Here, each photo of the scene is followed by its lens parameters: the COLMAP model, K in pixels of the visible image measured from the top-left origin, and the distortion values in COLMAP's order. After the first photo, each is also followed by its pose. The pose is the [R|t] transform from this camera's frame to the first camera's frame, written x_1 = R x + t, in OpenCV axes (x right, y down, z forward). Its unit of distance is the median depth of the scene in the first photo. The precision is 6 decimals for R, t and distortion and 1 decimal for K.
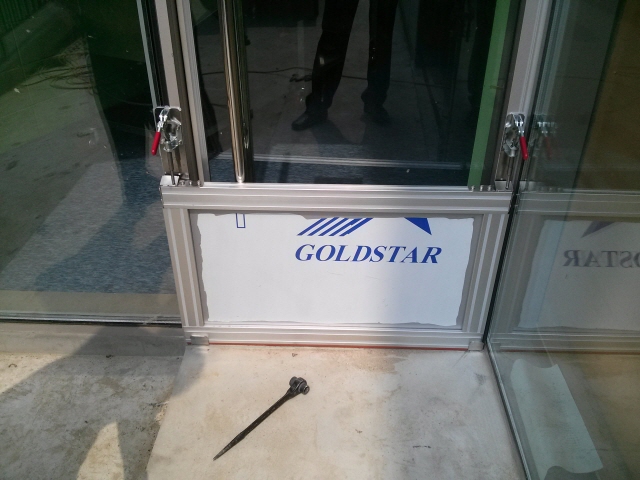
lens RADIAL K [[580.4, 0, 320.0], [0, 580.4, 240.0], [0, 0, 1]] dist [0.042000, -0.202307]
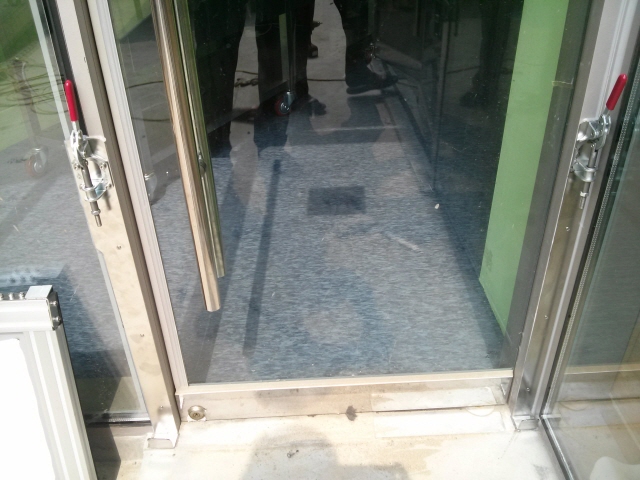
lens RADIAL K [[580.4, 0, 320.0], [0, 580.4, 240.0], [0, 0, 1]] dist [0.042000, -0.202307]
pose [[0.997387, -0.061381, 0.038107, -0.019575], [0.061287, 0.998114, 0.003614, -0.085094], [-0.038257, -0.001269, 0.999267, 0.280933]]
